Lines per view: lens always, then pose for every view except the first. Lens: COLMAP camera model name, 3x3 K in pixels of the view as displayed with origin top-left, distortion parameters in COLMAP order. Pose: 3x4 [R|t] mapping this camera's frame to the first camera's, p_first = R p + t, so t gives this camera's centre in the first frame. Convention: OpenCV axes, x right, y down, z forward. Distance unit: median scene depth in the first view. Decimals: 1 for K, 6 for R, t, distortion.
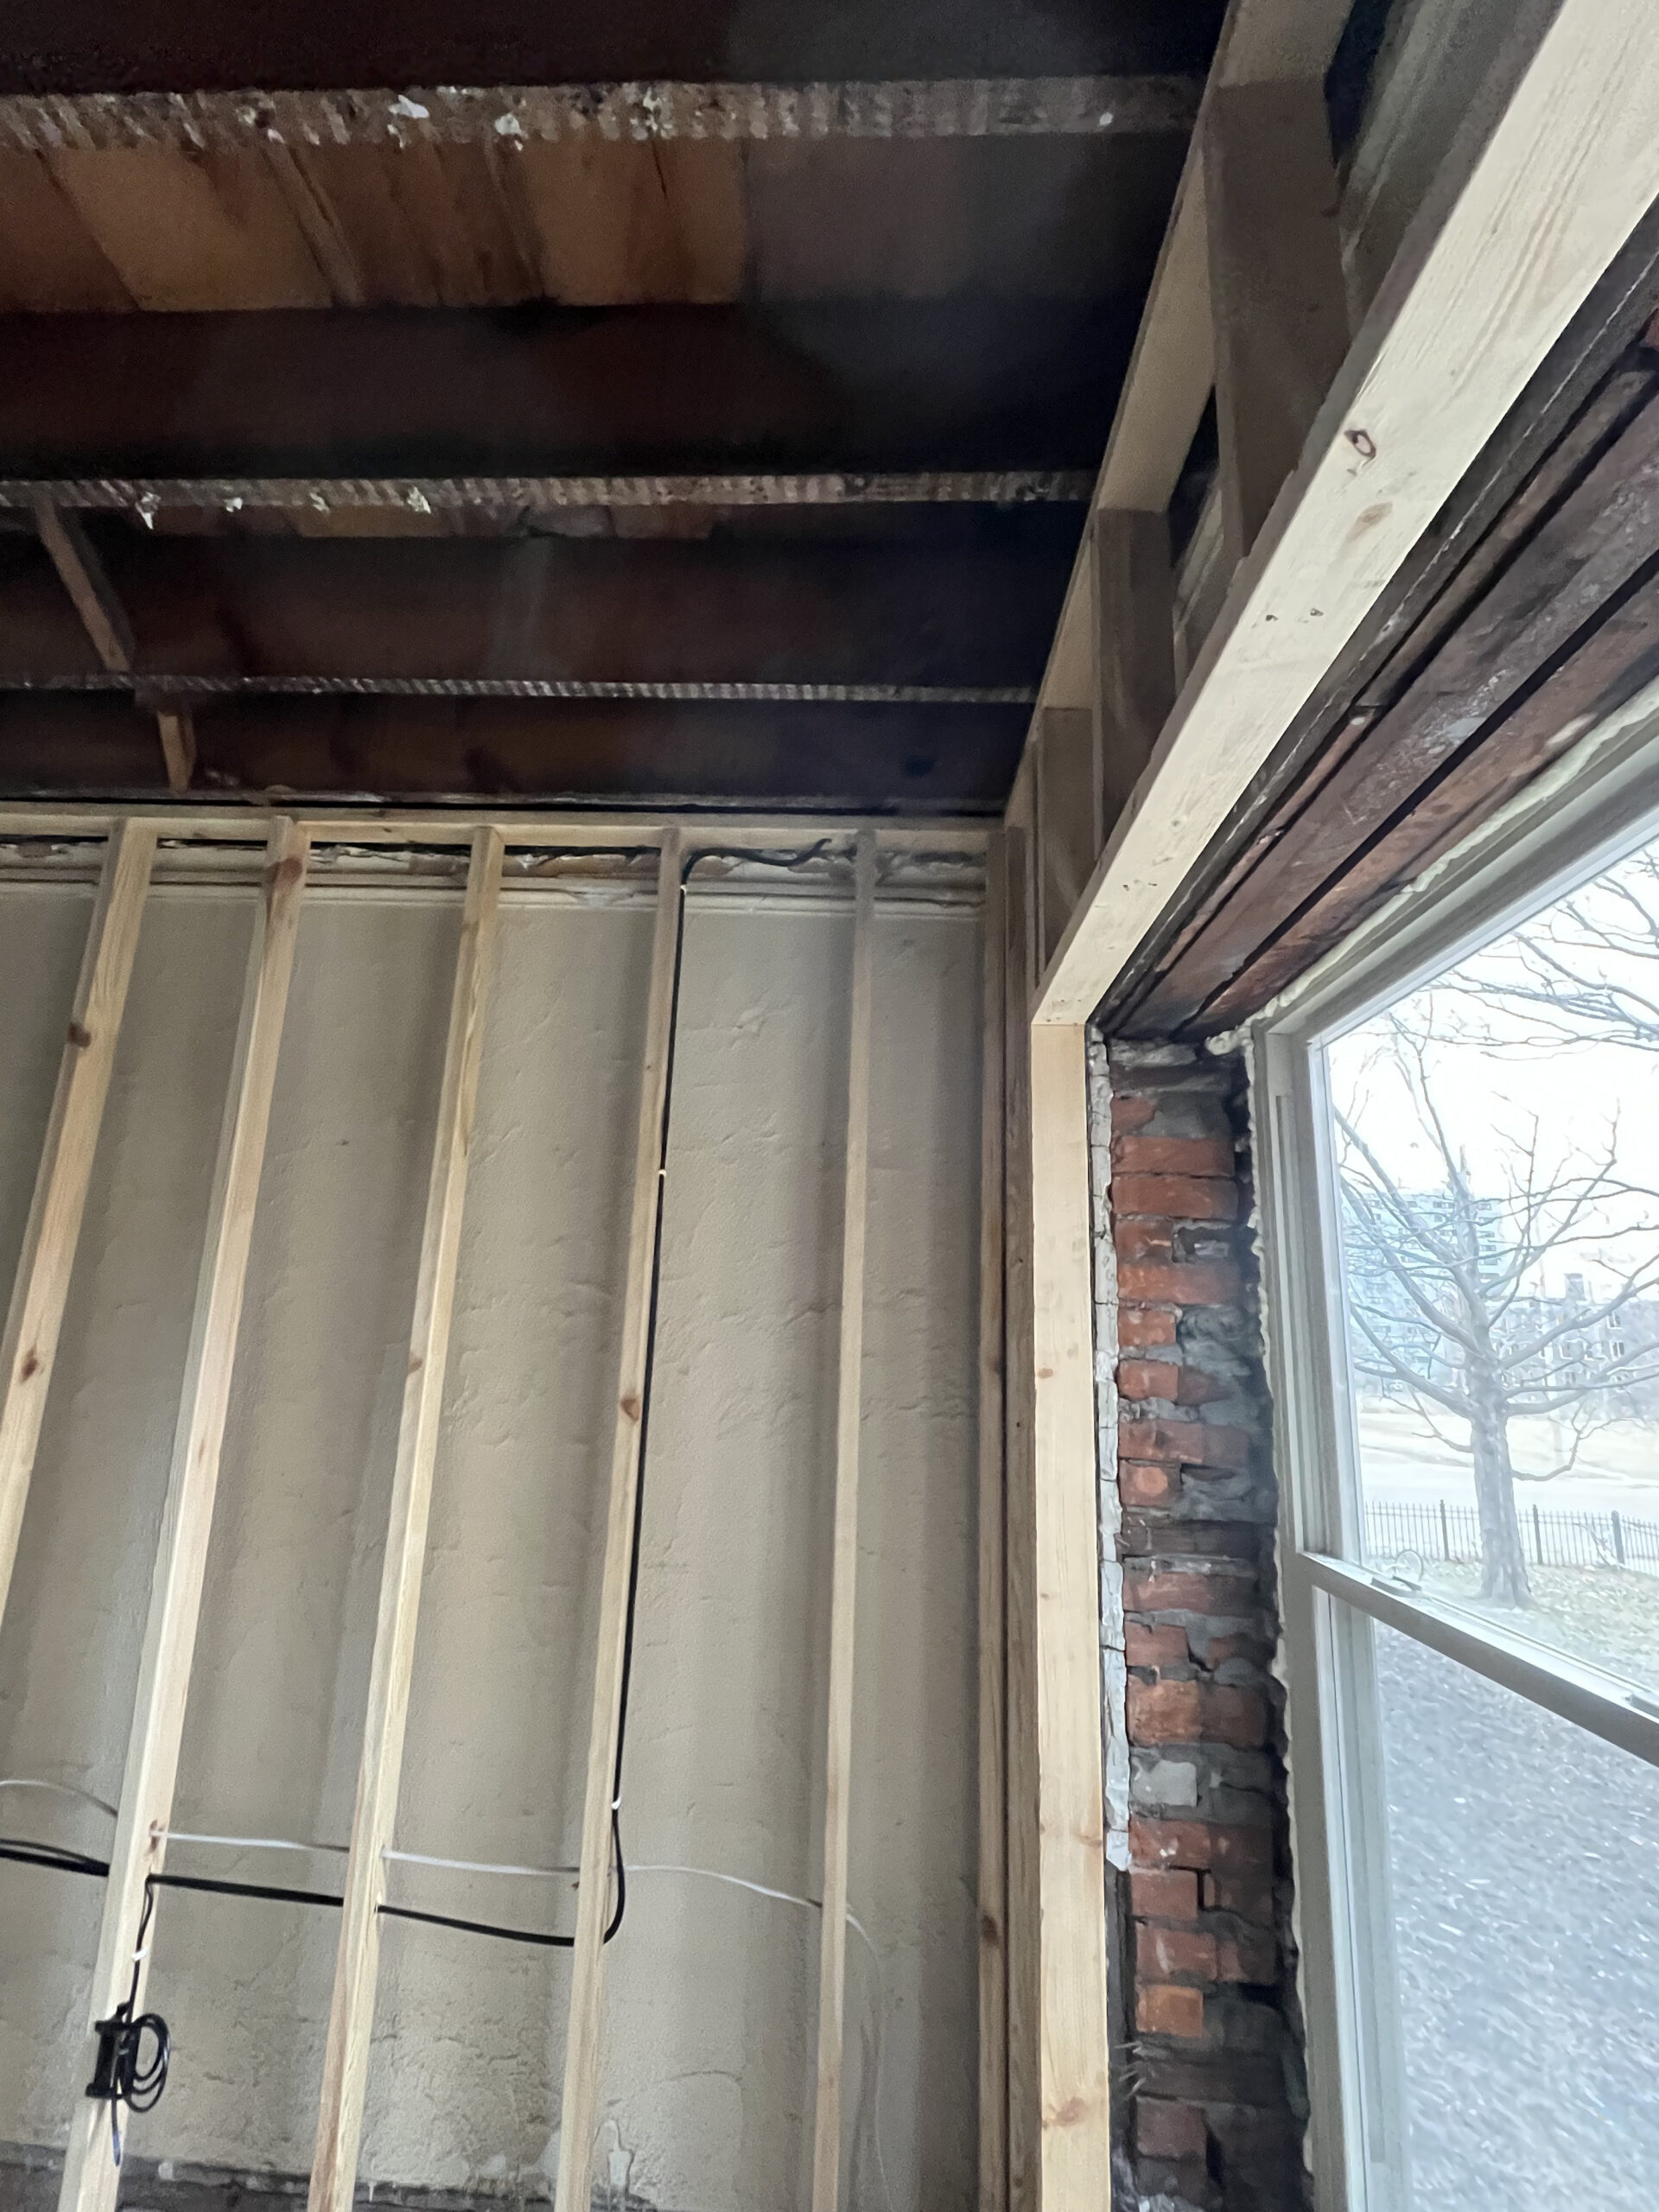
lens RADIAL K [[984.6, 0, 827.7], [0, 984.6, 1112.2], [0, 0, 1]] dist [-0.001959, -0.001286]
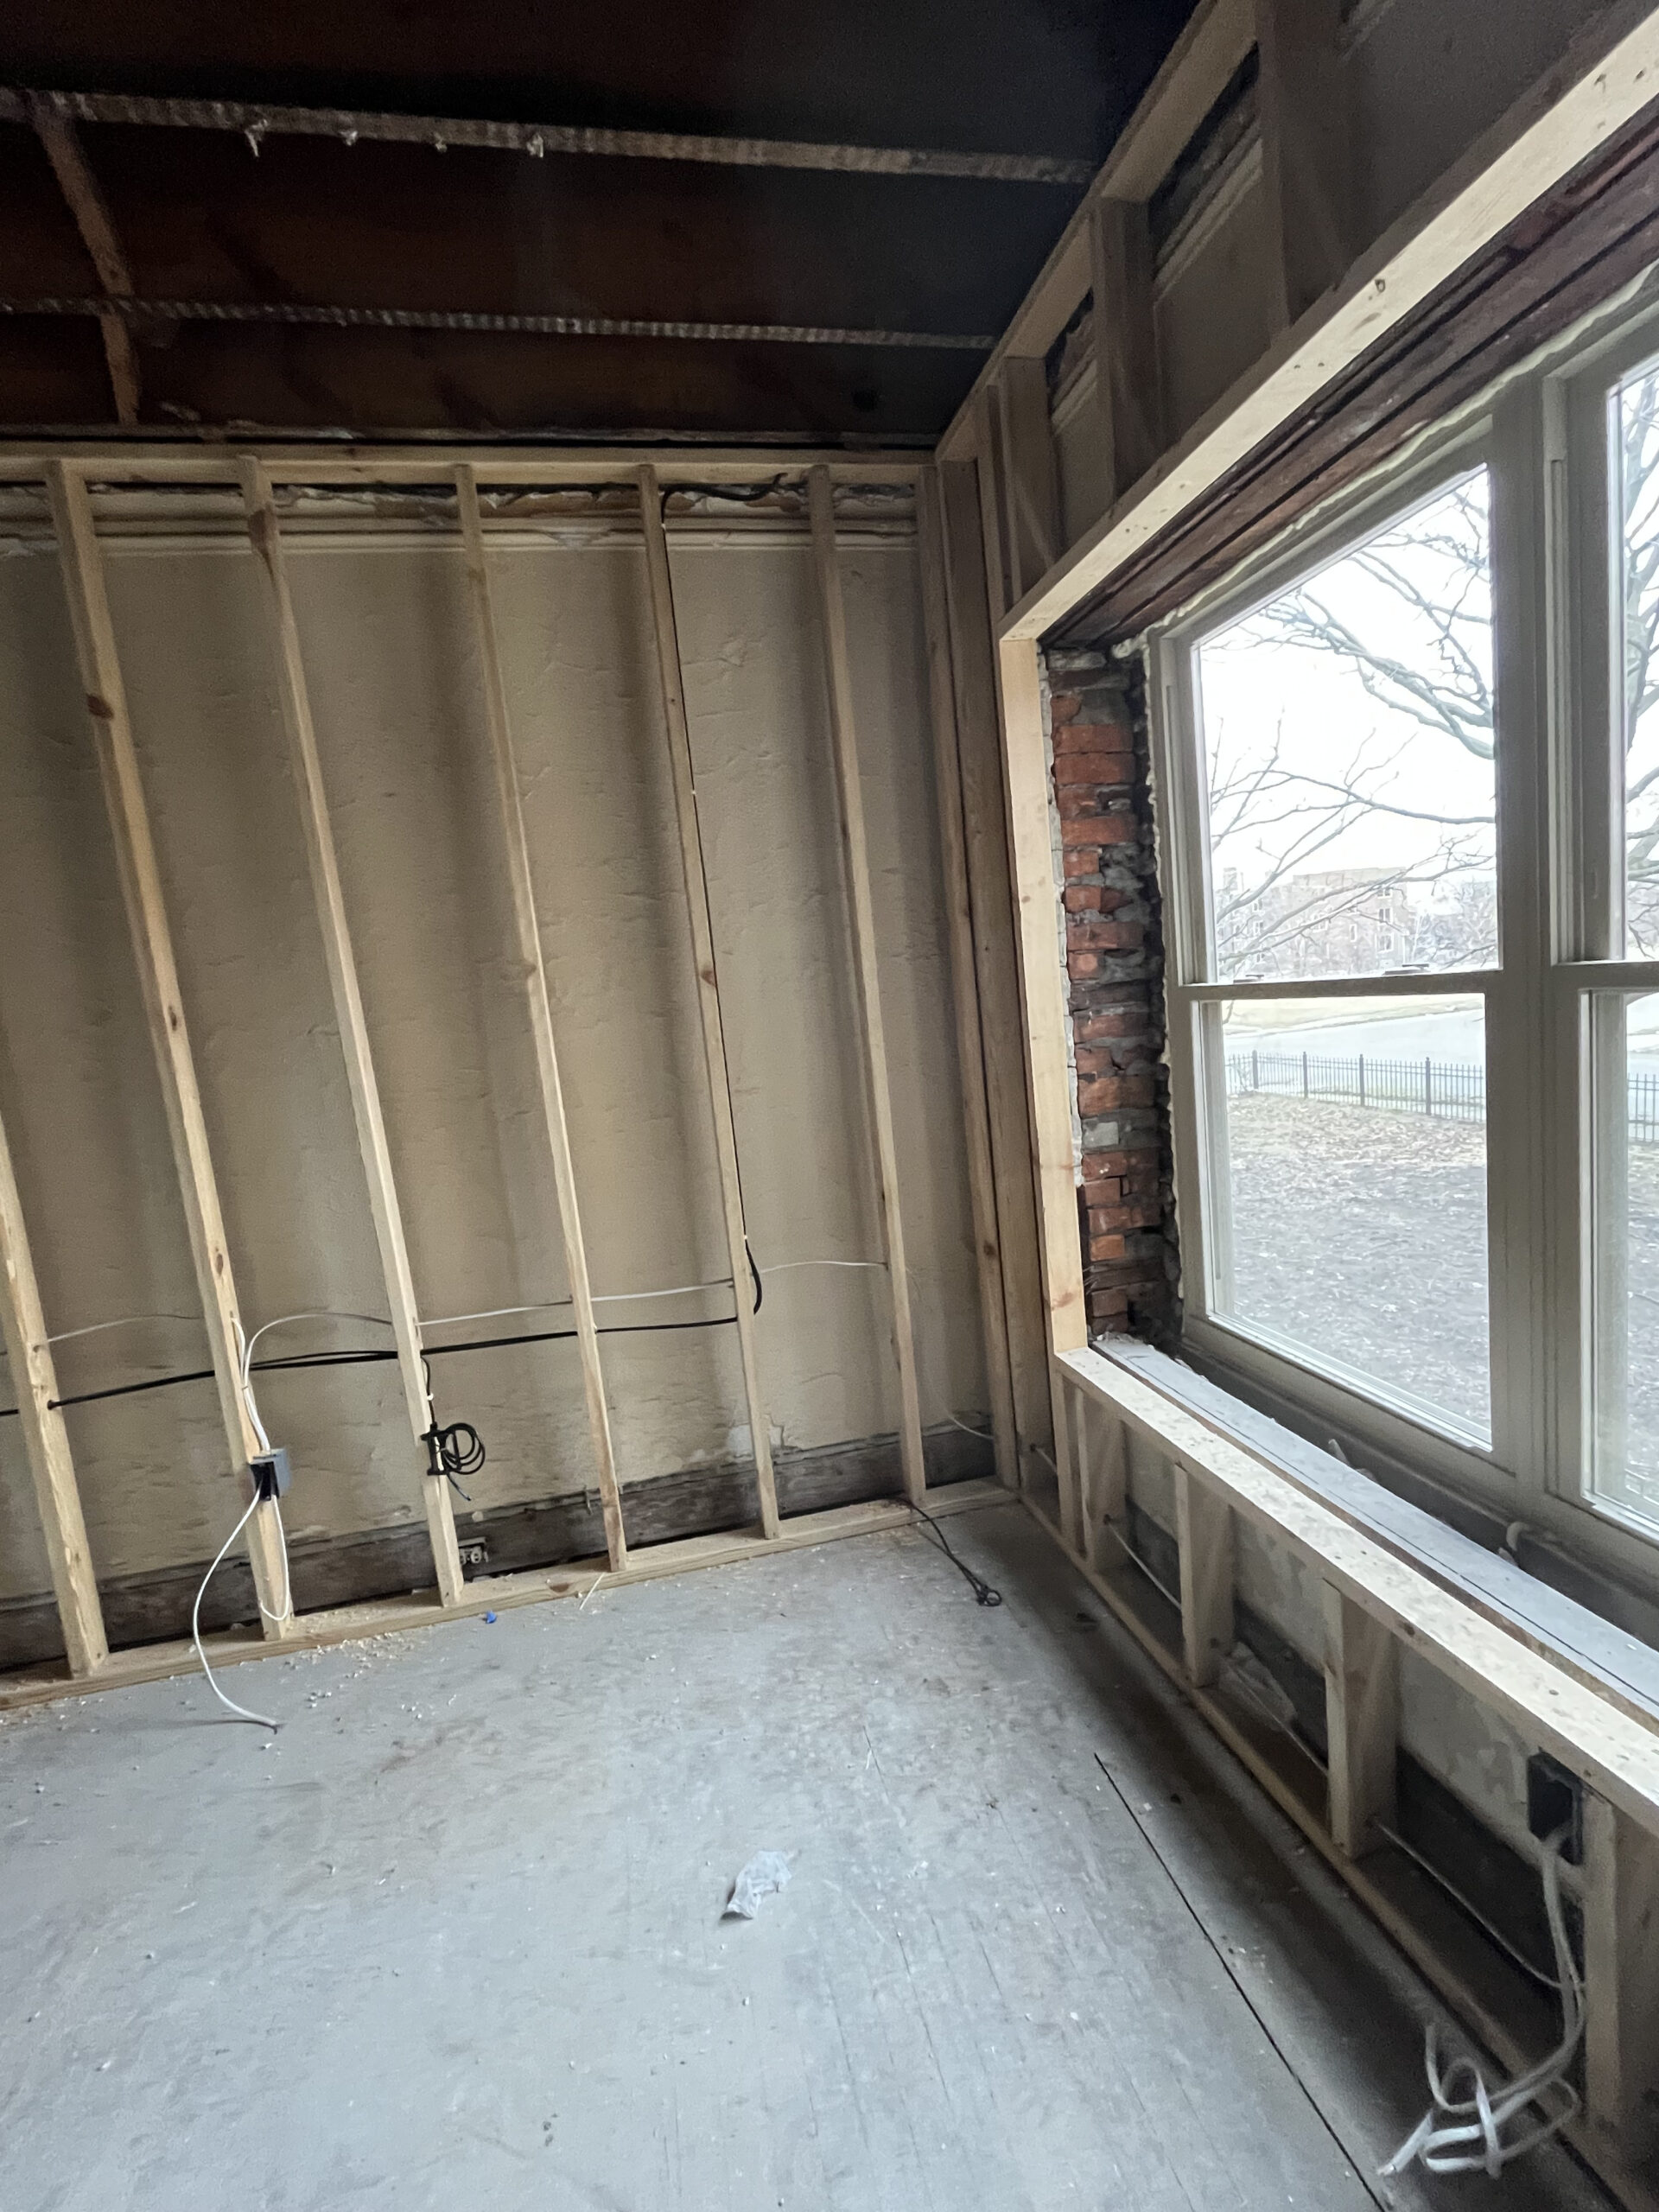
lens RADIAL K [[984.6, 0, 827.7], [0, 984.6, 1112.2], [0, 0, 1]] dist [-0.001959, -0.001286]
pose [[0.958069, -0.166319, 0.233327, -0.423994], [0.079060, 0.936128, 0.342657, 0.031673], [-0.275414, -0.309842, 0.910025, -0.333426]]
